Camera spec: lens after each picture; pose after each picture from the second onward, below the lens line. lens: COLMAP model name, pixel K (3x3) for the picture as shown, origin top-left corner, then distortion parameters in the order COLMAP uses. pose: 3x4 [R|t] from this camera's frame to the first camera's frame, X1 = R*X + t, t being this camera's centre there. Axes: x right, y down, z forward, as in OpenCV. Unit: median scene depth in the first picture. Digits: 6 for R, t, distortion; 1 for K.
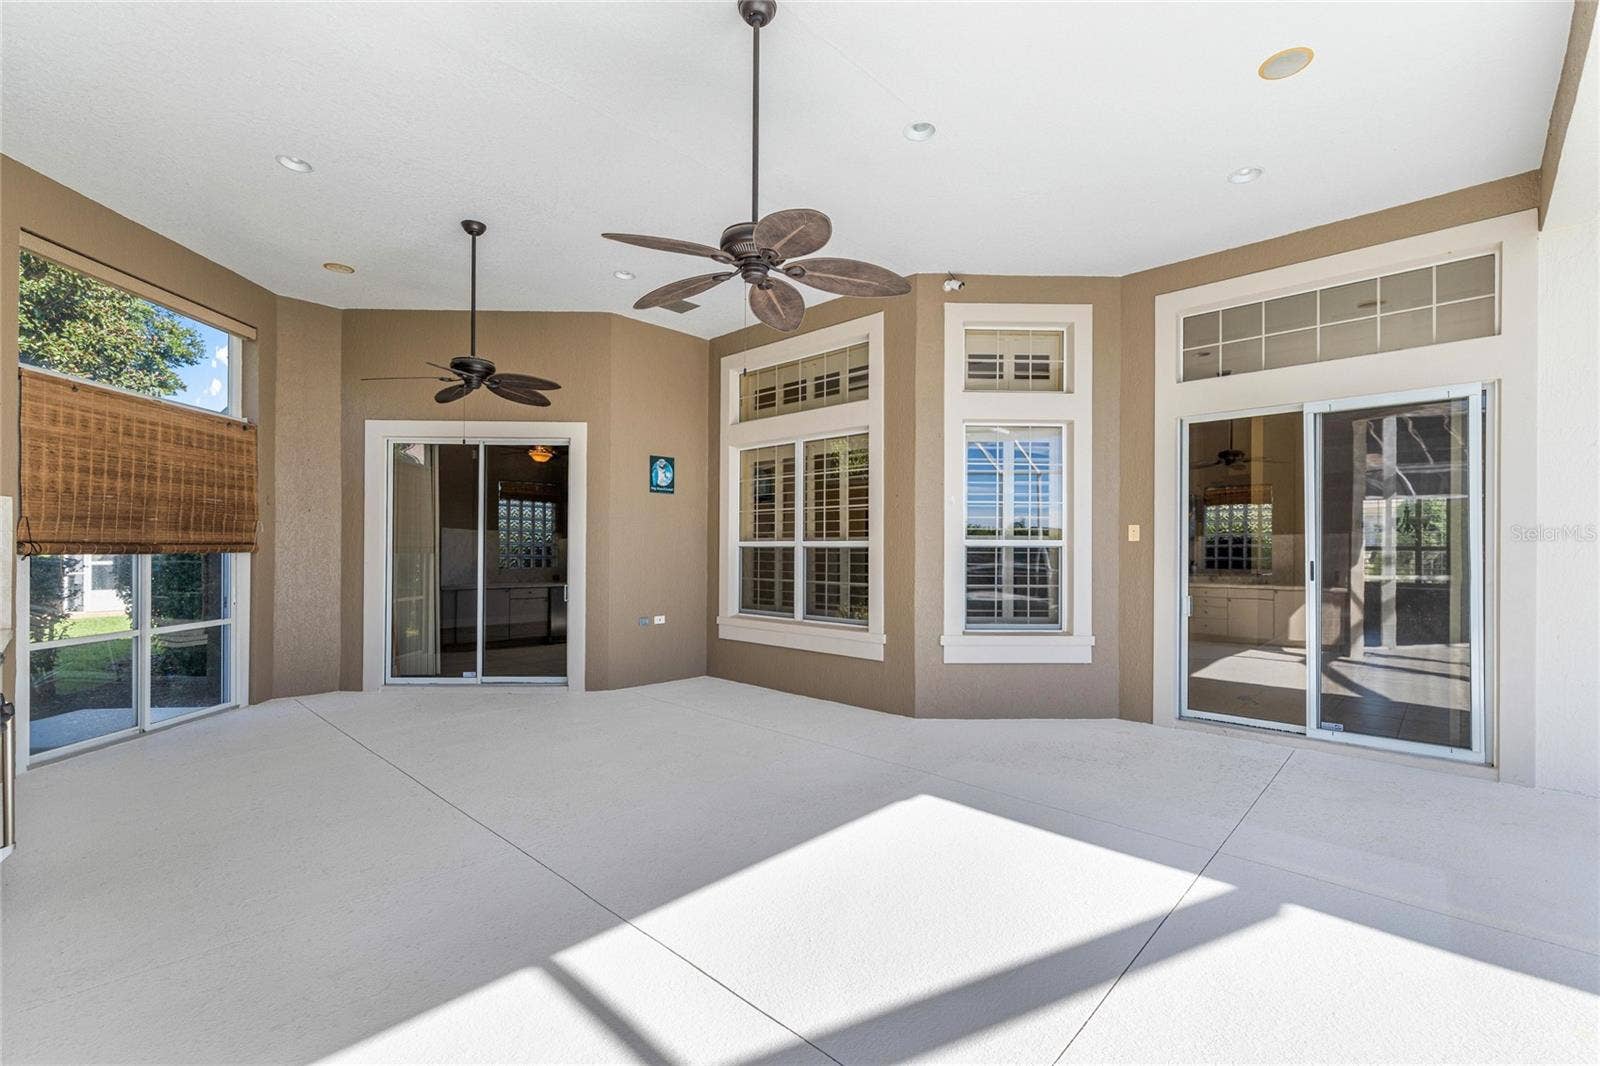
lens RADIAL K [[653.3, 0, 801.2], [0, 653.3, 545.0], [0, 0, 1]] dist [-0.035401, -0.000441]
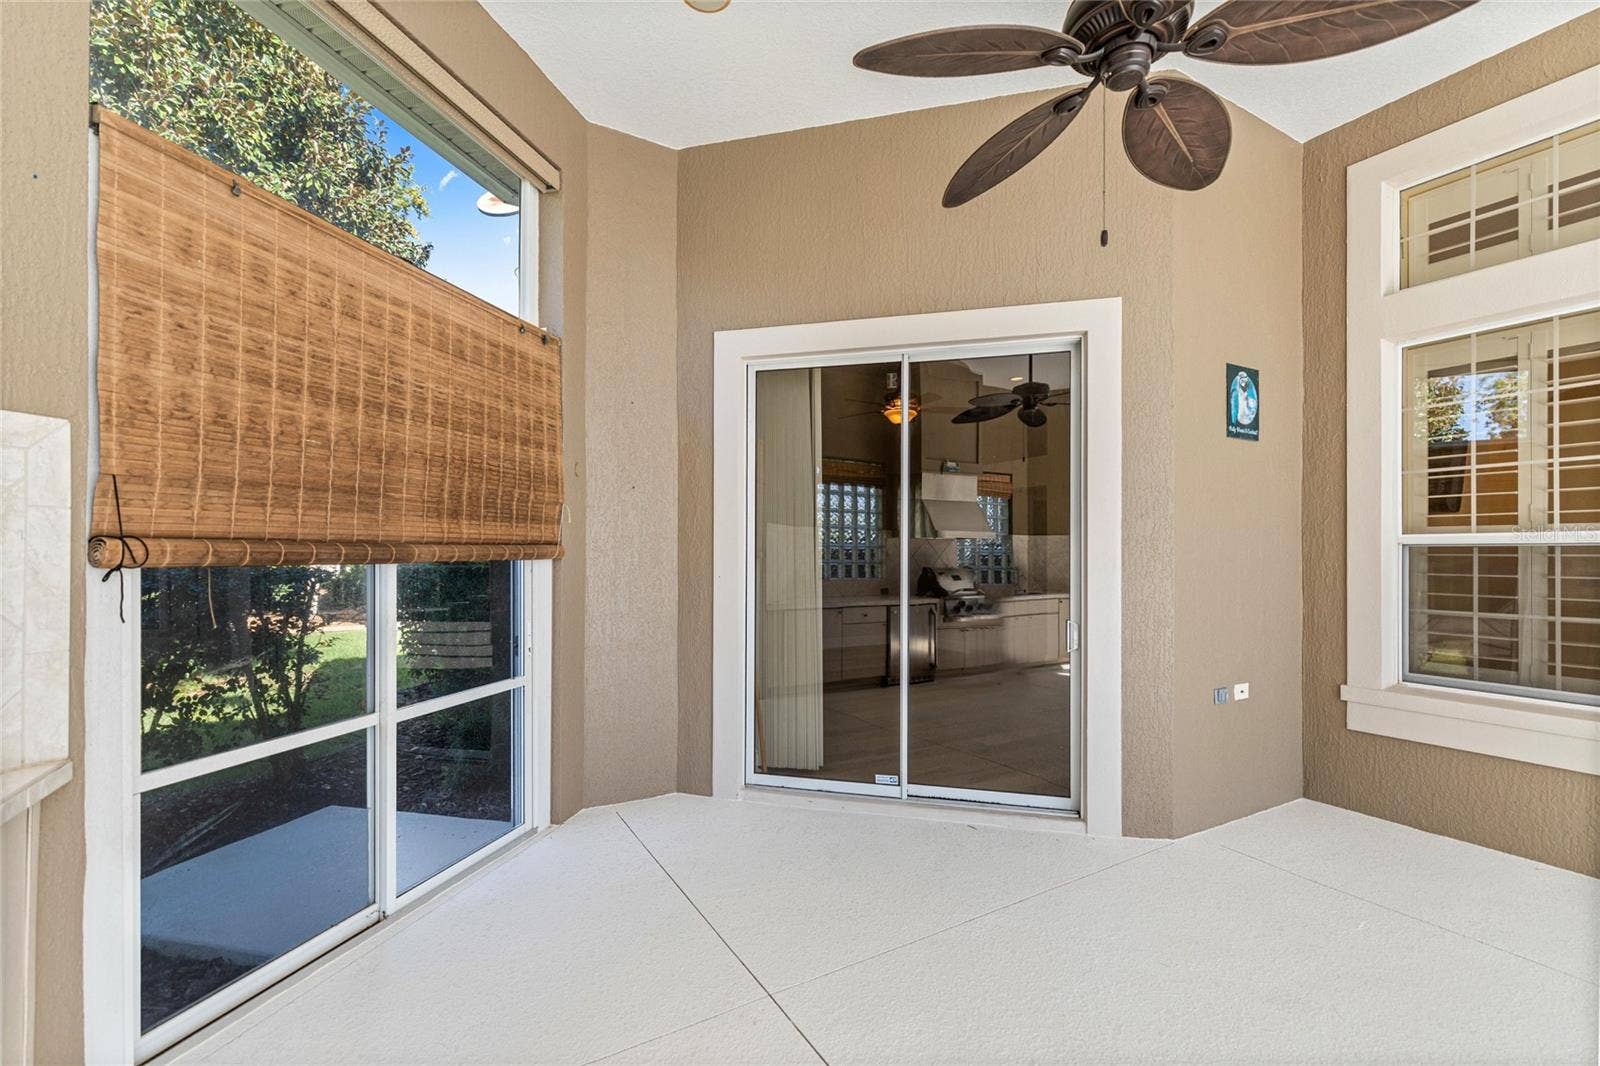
lens RADIAL K [[696.1, 0, 797.3], [0, 696.1, 543.2], [0, 0, 1]] dist [-0.043508, -0.000279]
pose [[0.944622, -0.007553, -0.328074, -0.453863], [0.005371, 0.999957, -0.007557, 0.003488], [0.328117, 0.005376, 0.944622, 0.483952]]
